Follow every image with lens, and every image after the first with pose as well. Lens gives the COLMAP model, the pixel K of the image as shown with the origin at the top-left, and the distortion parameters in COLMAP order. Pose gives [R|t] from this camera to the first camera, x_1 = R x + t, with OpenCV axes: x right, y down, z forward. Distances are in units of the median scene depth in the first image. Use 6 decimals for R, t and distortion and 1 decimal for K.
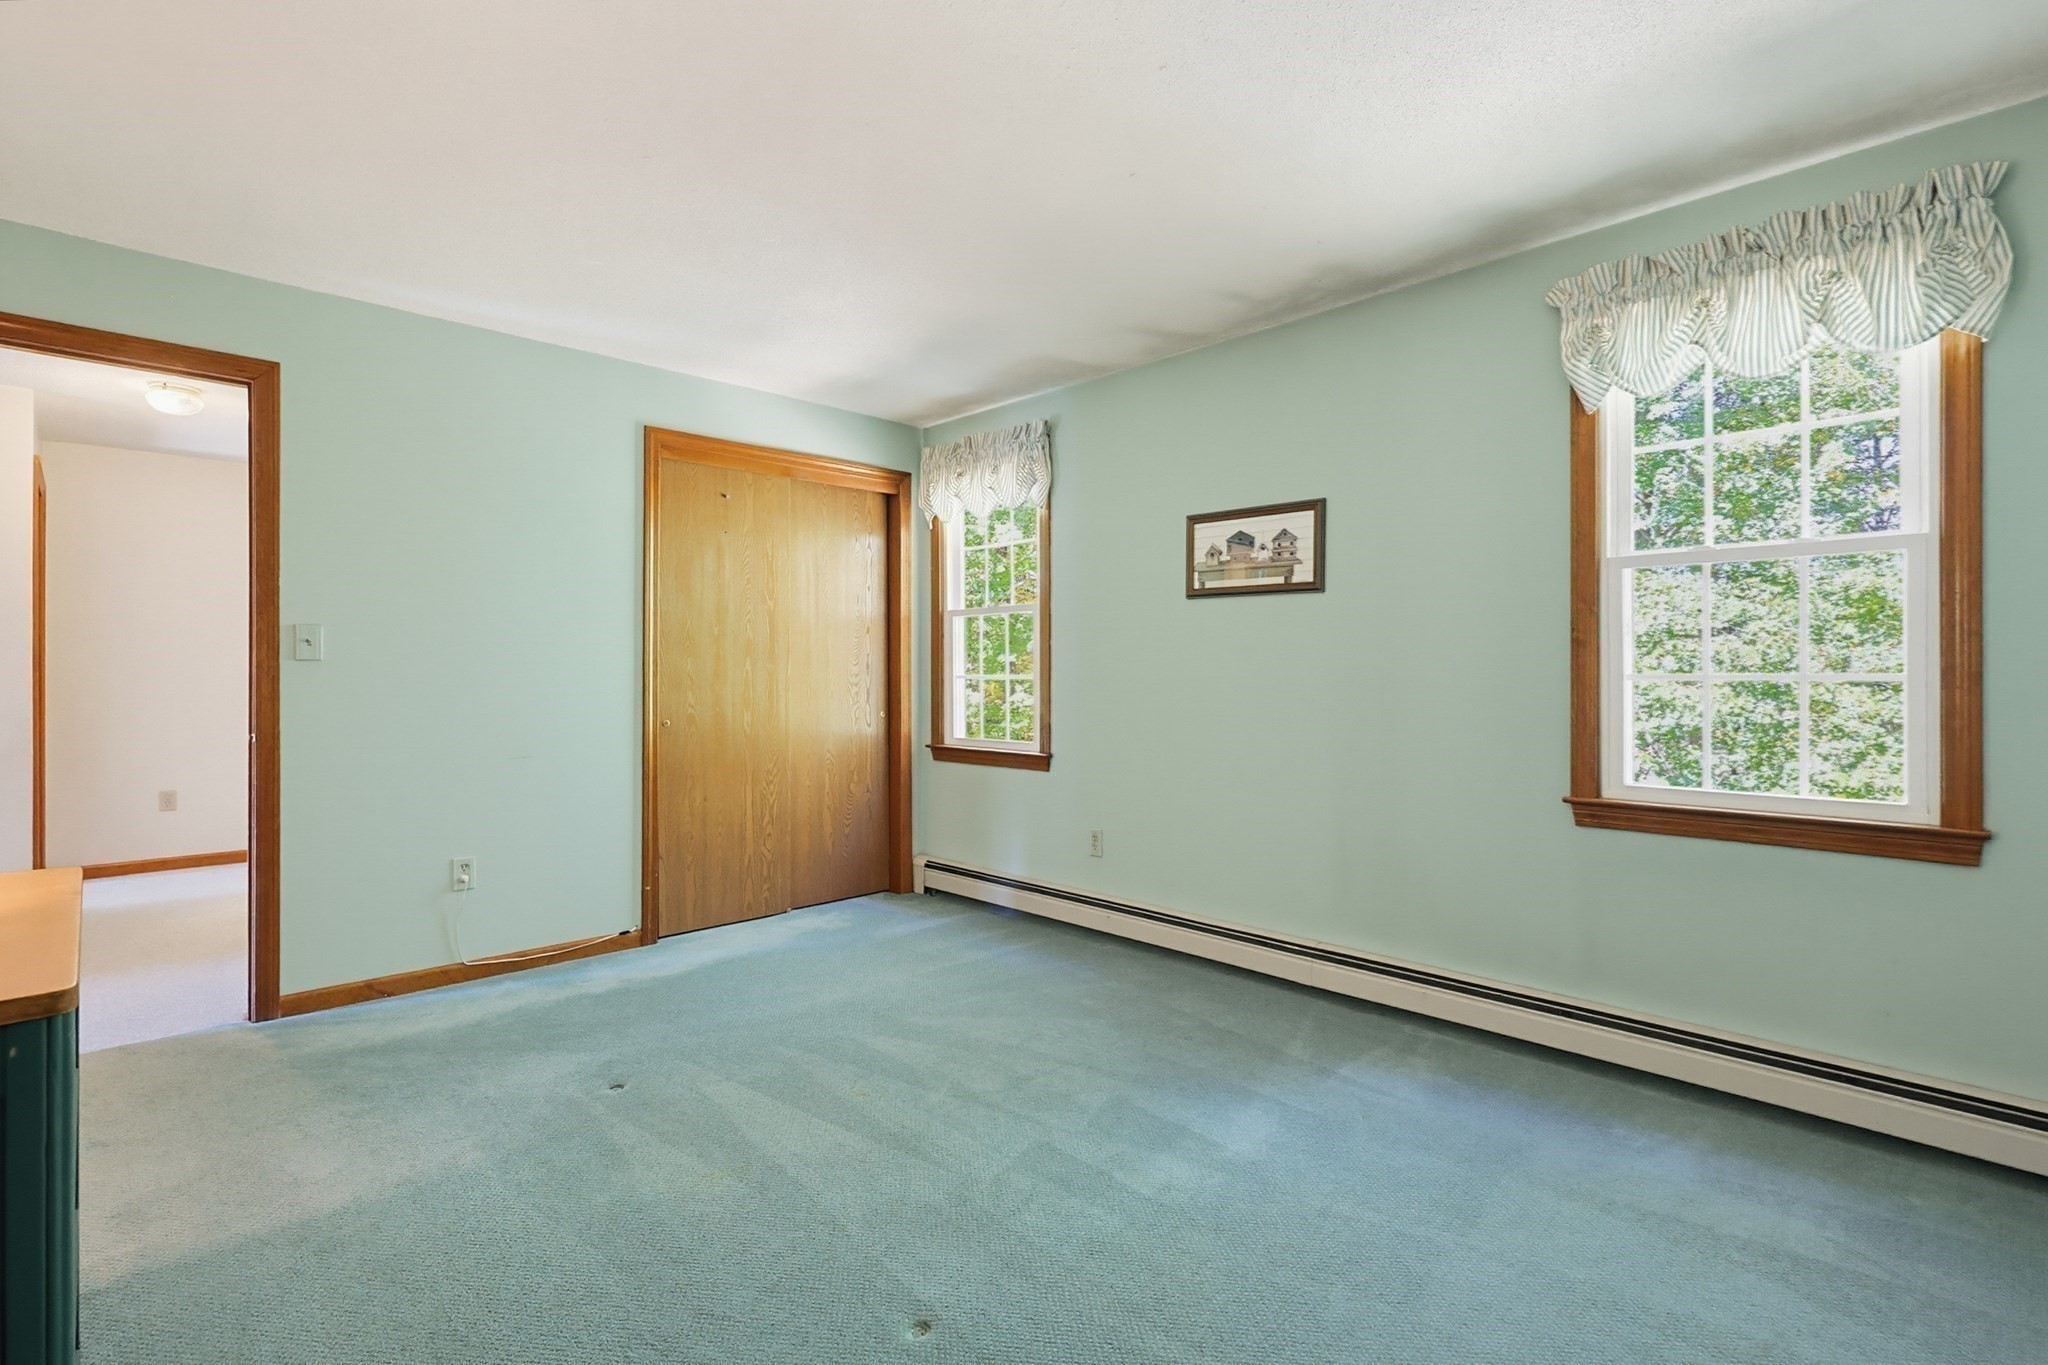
lens RADIAL K [[962.7, 0, 1023.6], [0, 962.7, 669.9], [0, 0, 1]] dist [-0.004317, -0.000148]
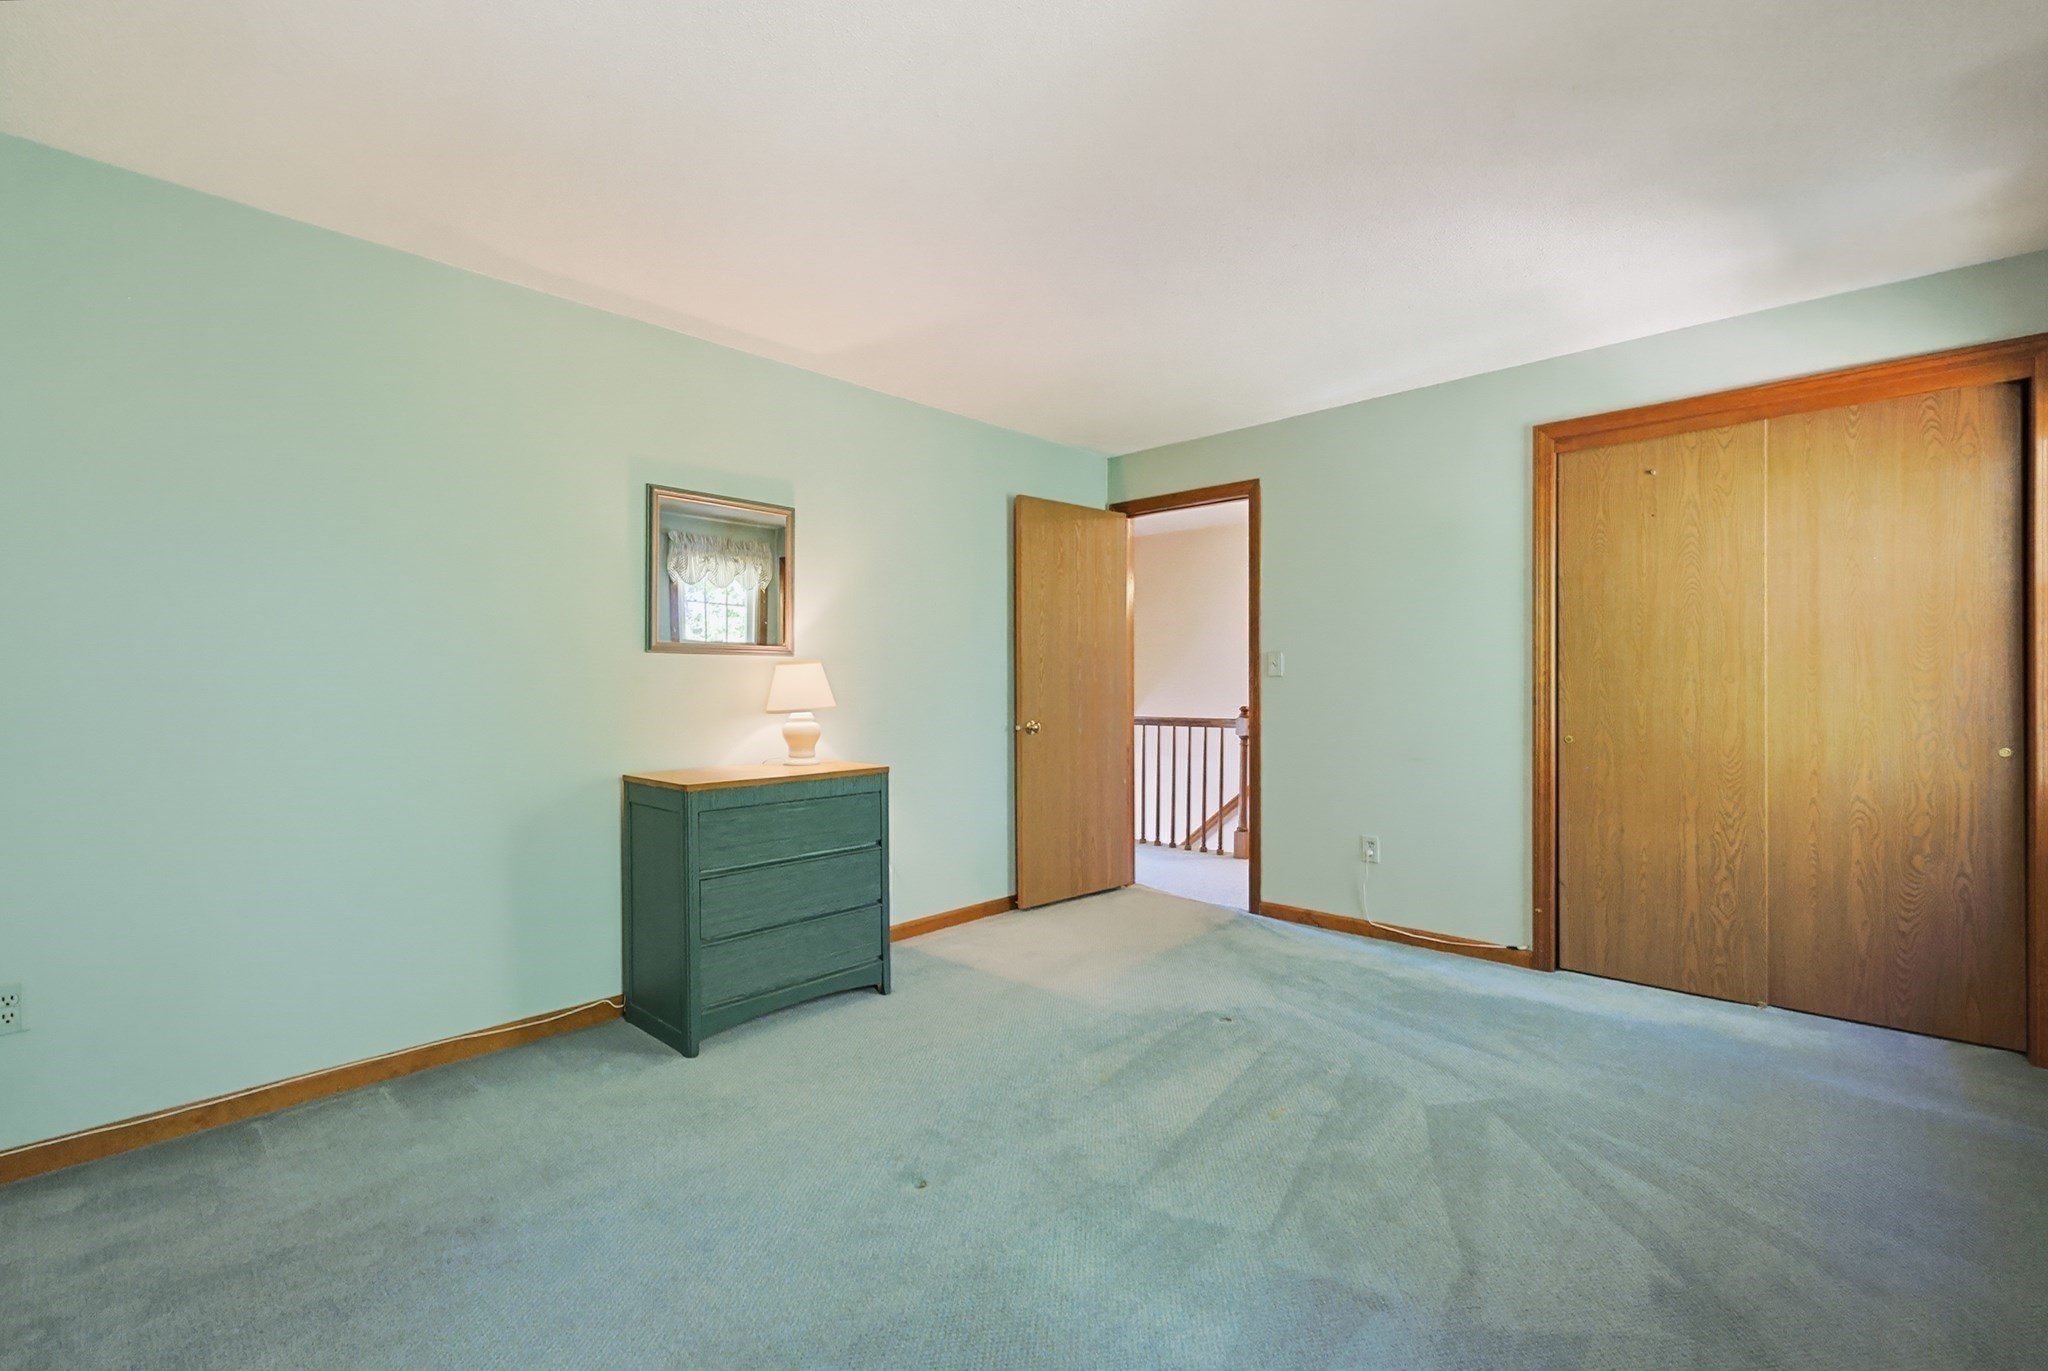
lens RADIAL K [[875.5, 0, 1022.3], [0, 875.5, 689.2], [0, 0, 1]] dist [-0.005151, 0.001569]
pose [[0.041826, 0.004559, -0.999114, 0.492398], [0.005029, 0.999976, 0.004773, 0.000884], [0.999112, -0.005225, 0.041803, 0.493489]]
